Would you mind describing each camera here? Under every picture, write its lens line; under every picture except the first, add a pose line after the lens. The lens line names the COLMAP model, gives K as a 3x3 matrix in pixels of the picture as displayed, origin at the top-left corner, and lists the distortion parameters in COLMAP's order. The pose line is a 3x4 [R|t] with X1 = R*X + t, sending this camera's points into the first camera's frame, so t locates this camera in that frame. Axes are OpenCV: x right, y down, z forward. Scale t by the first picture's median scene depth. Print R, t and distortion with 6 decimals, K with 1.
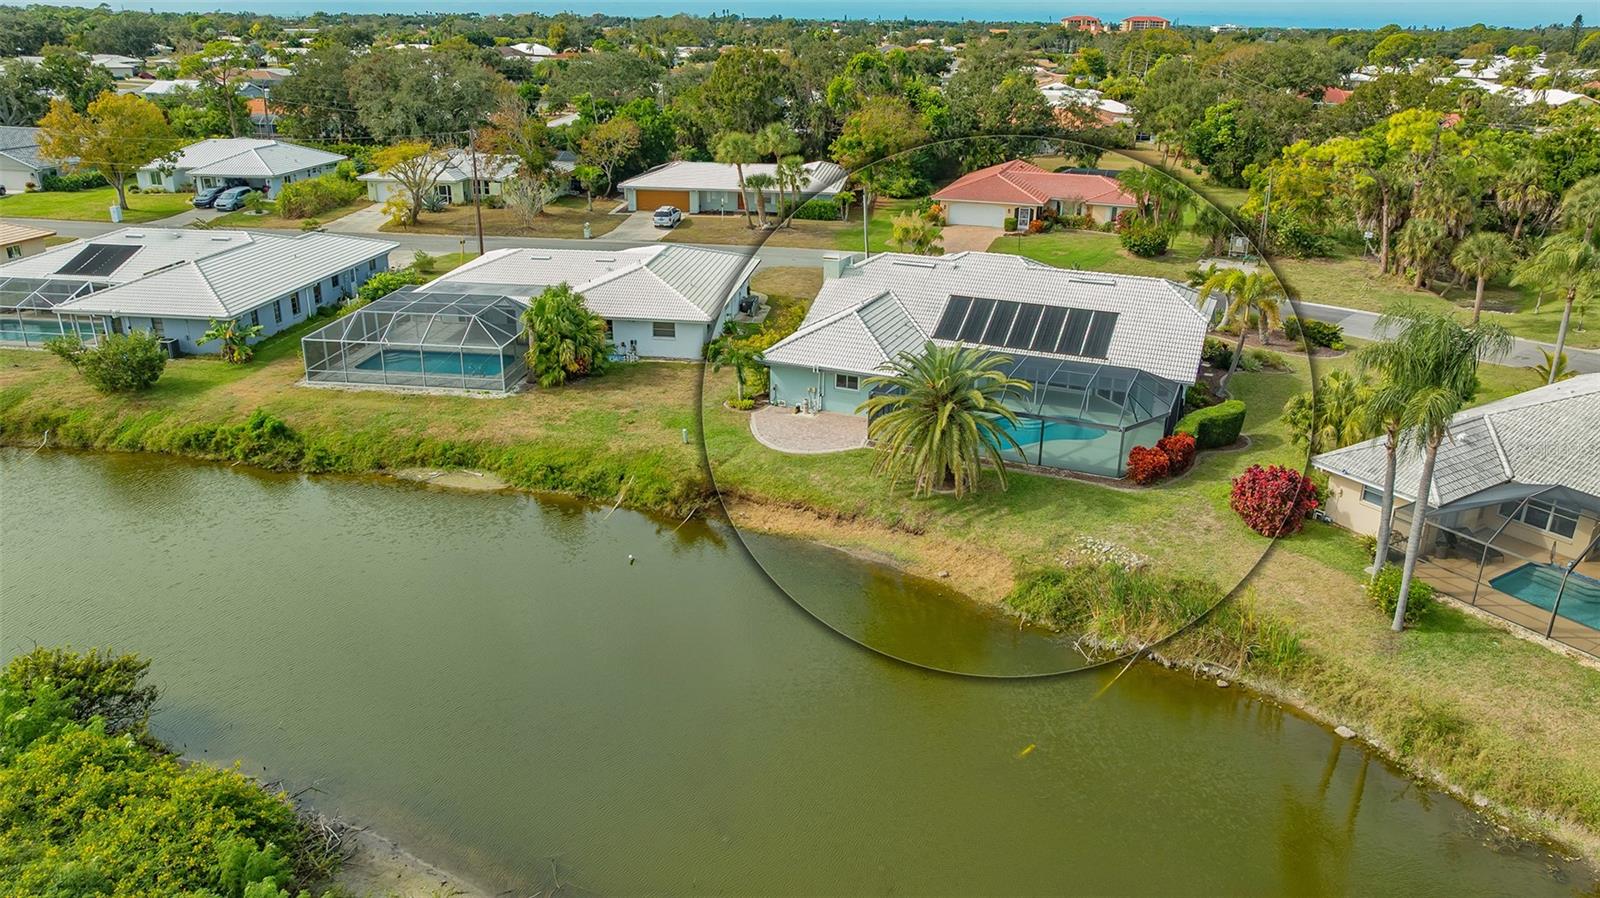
lens RADIAL K [[1131.9, 0, 805.8], [0, 1131.9, 444.3], [0, 0, 1]] dist [-0.025999, 0.018429]
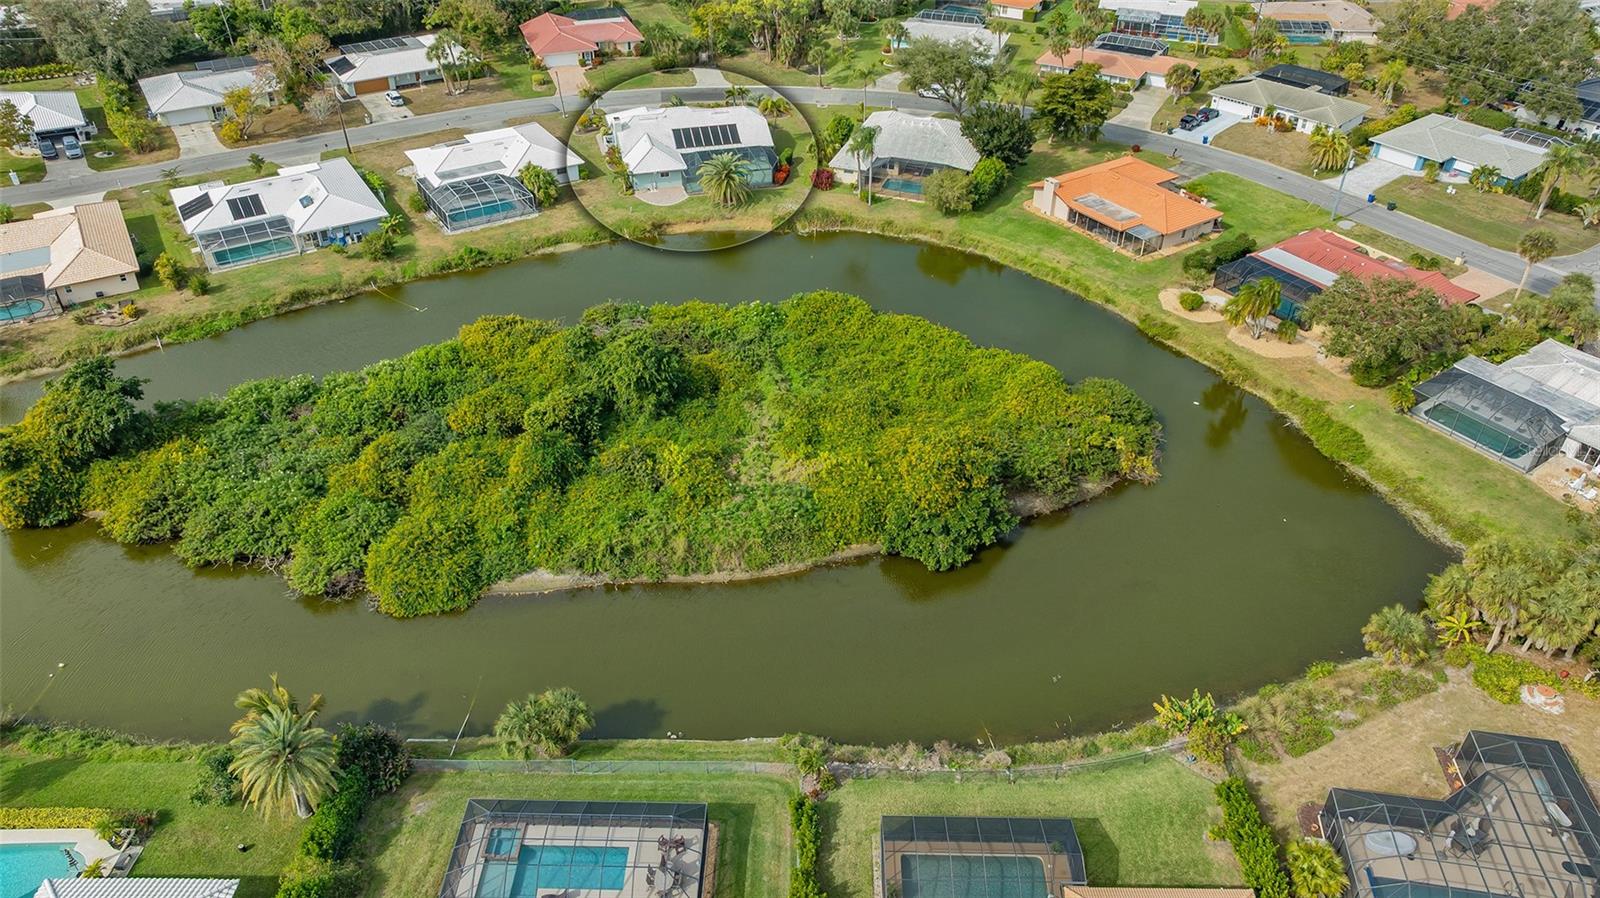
lens RADIAL K [[1131.9, 0, 808.0], [0, 1131.9, 439.2], [0, 0, 1]] dist [-0.025999, 0.018429]
pose [[0.779306, -0.365131, 0.509276, -1.218908], [0.222057, 0.920876, 0.320434, -0.246159], [-0.585980, -0.136627, 0.798724, -1.332469]]
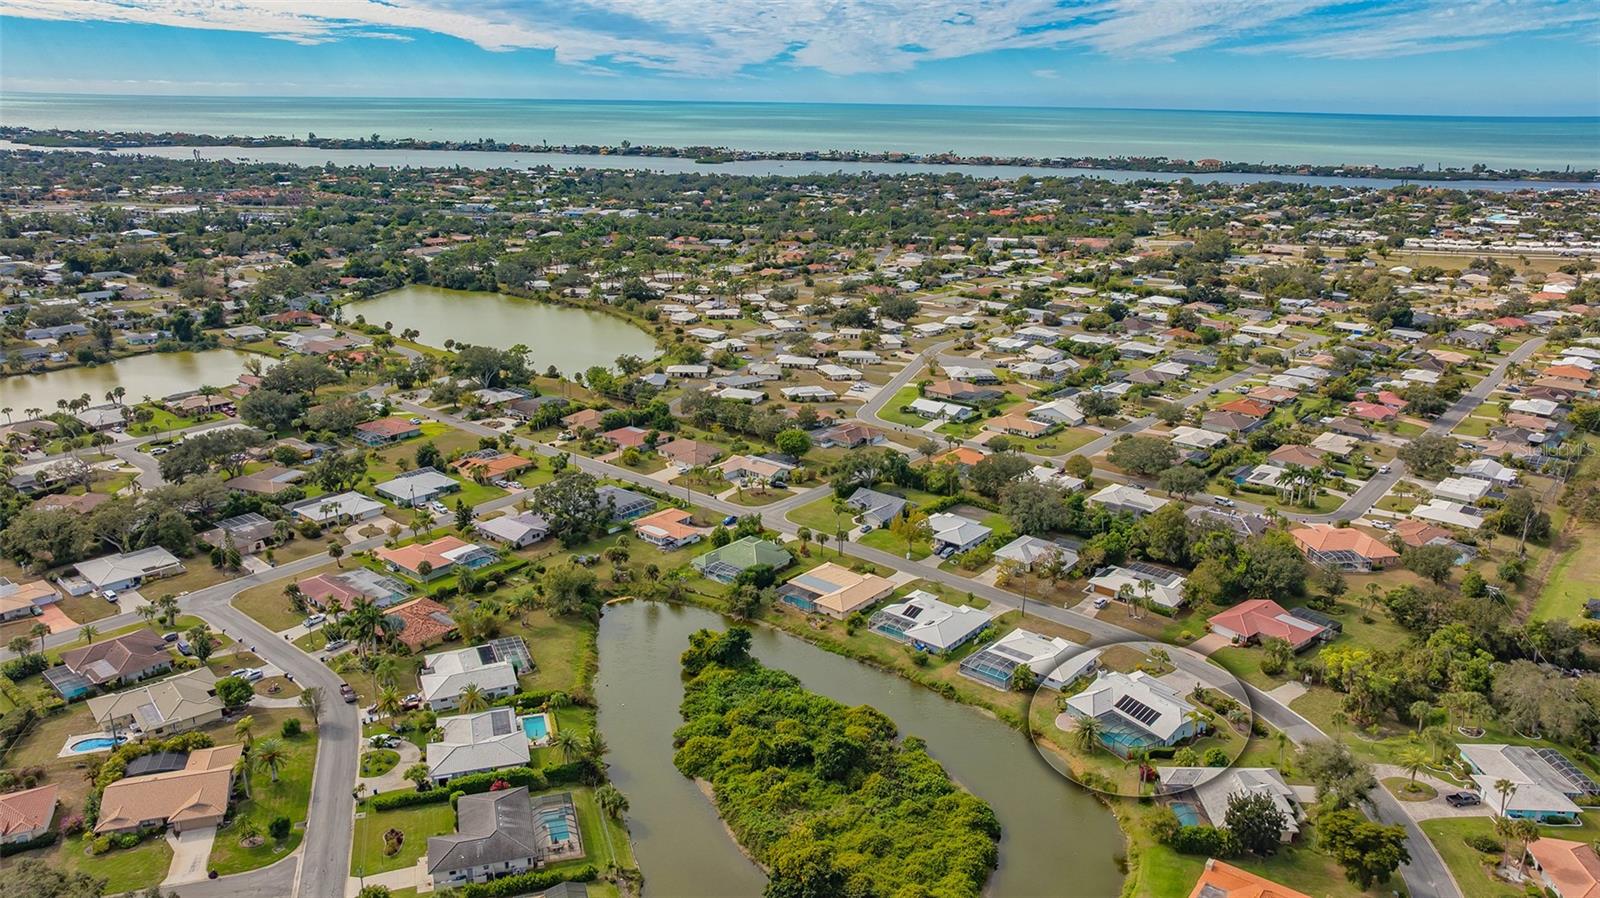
lens RADIAL K [[1131.9, 0, 799.1], [0, 1131.9, 447.0], [0, 0, 1]] dist [-0.025999, 0.018429]
pose [[0.836717, 0.160147, -0.523696, 1.074139], [-0.195017, 0.980730, -0.011673, -0.697110], [0.511735, 0.111897, 0.851825, -2.850688]]
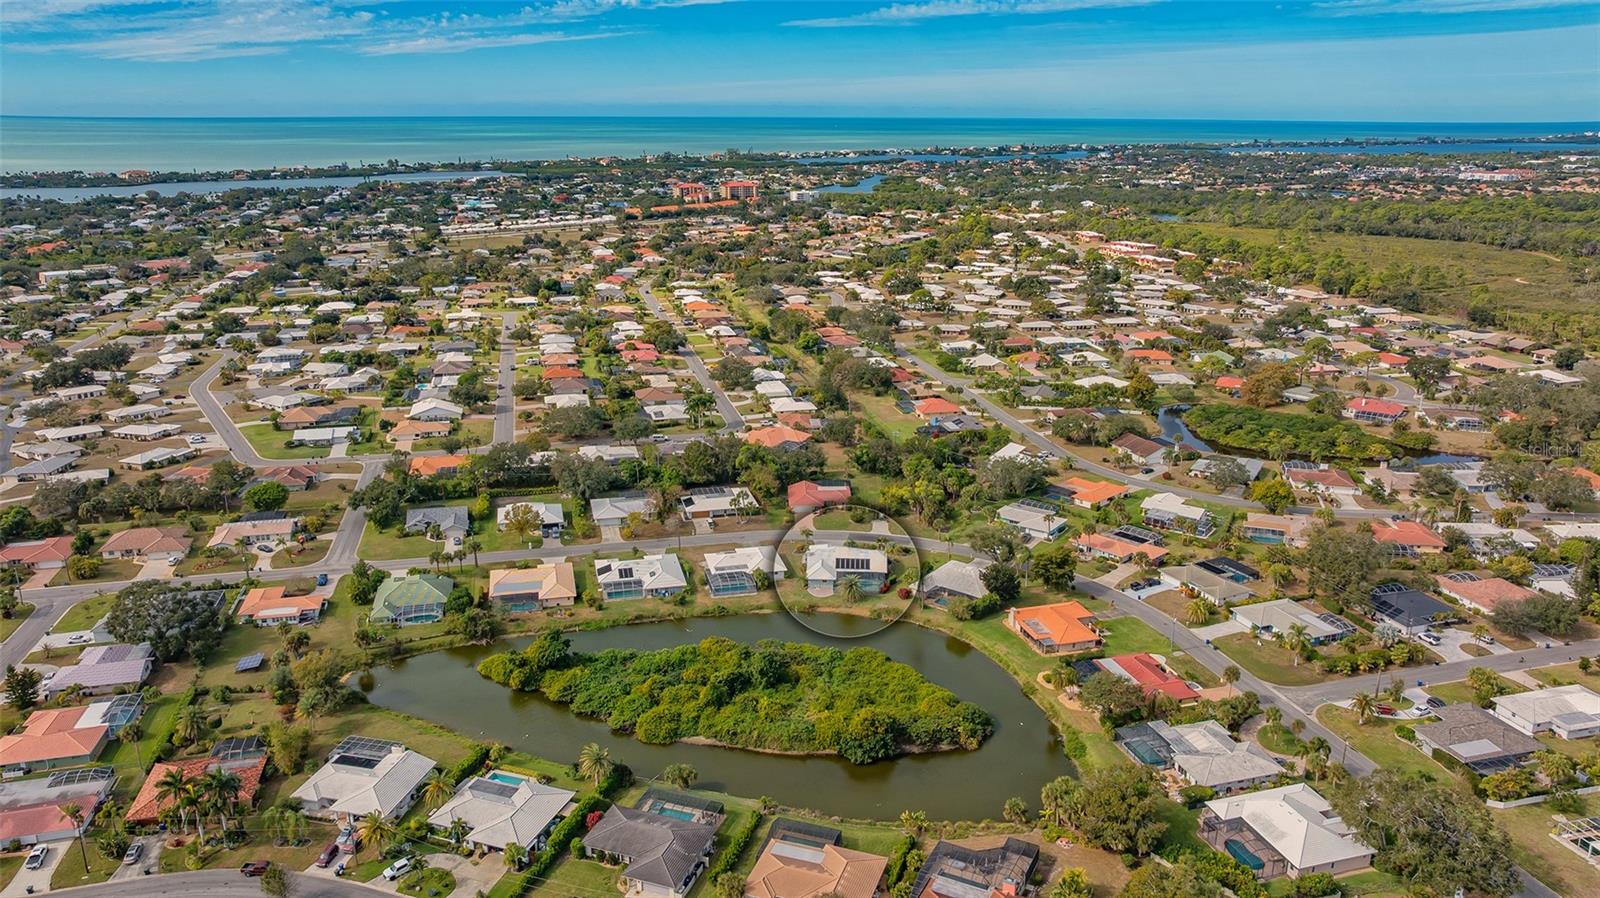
lens RADIAL K [[1131.9, 0, 806.7], [0, 1131.9, 460.4], [0, 0, 1]] dist [-0.025999, 0.018429]
pose [[0.936727, -0.112969, 0.331332, -1.608183], [0.131695, 0.990688, -0.034543, -0.413216], [-0.324345, 0.075992, 0.942882, -3.697559]]
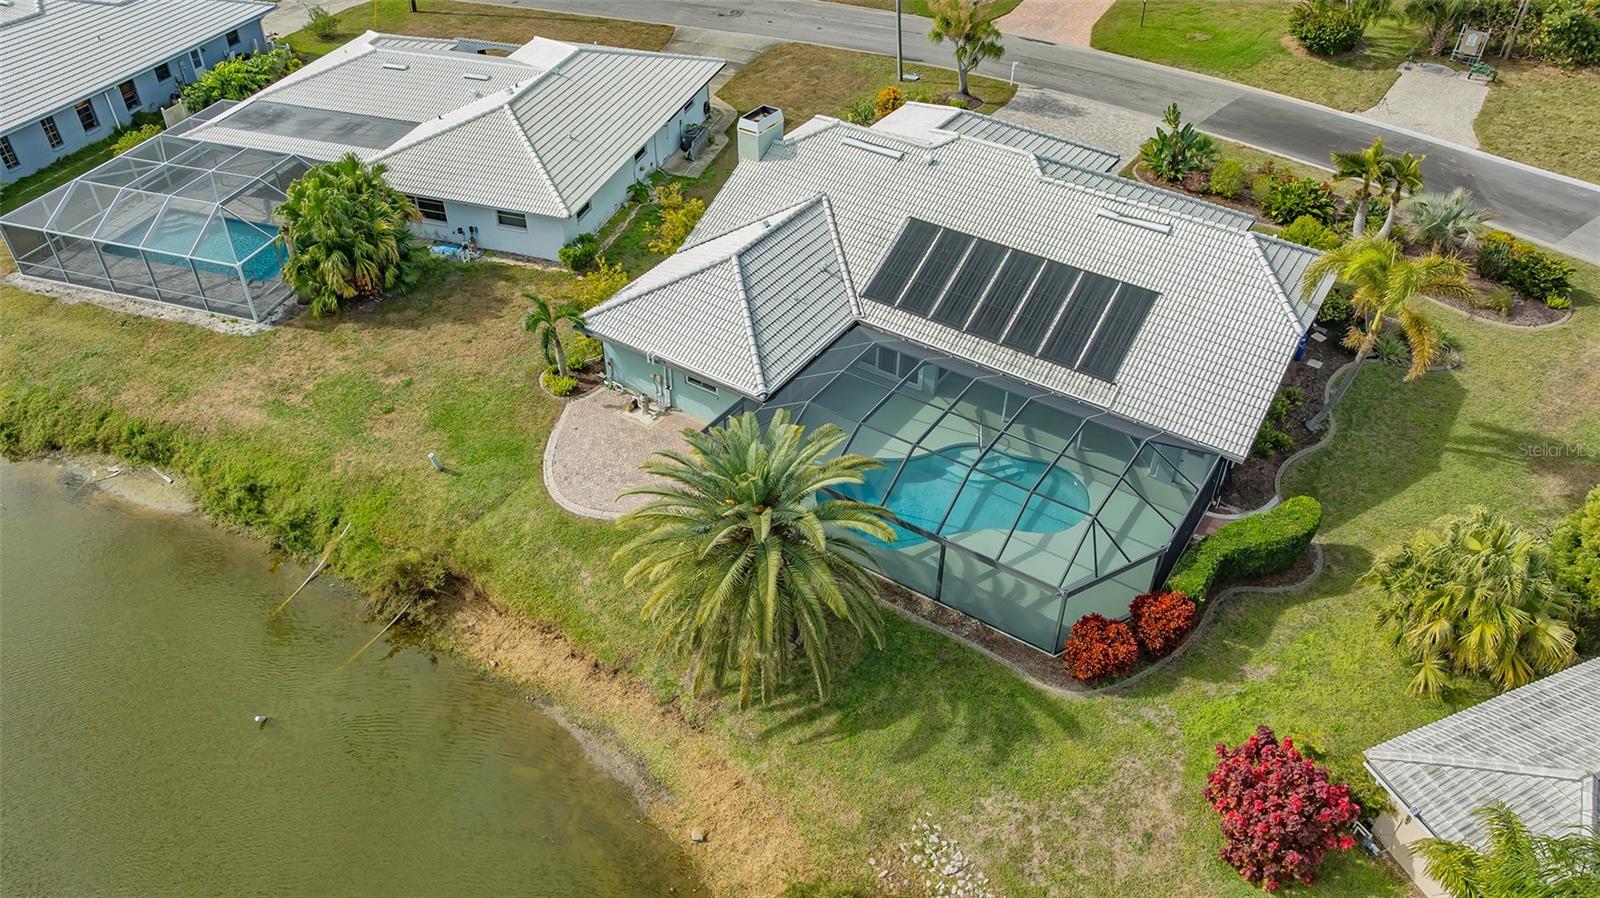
lens RADIAL K [[1131.9, 0, 804.5], [0, 1131.9, 445.4], [0, 0, 1]] dist [-0.025999, 0.018429]
pose [[0.983766, 0.109621, -0.142081, 0.183081], [-0.060901, 0.948693, 0.310278, -0.214109], [0.168804, -0.296588, 0.939968, 0.368189]]
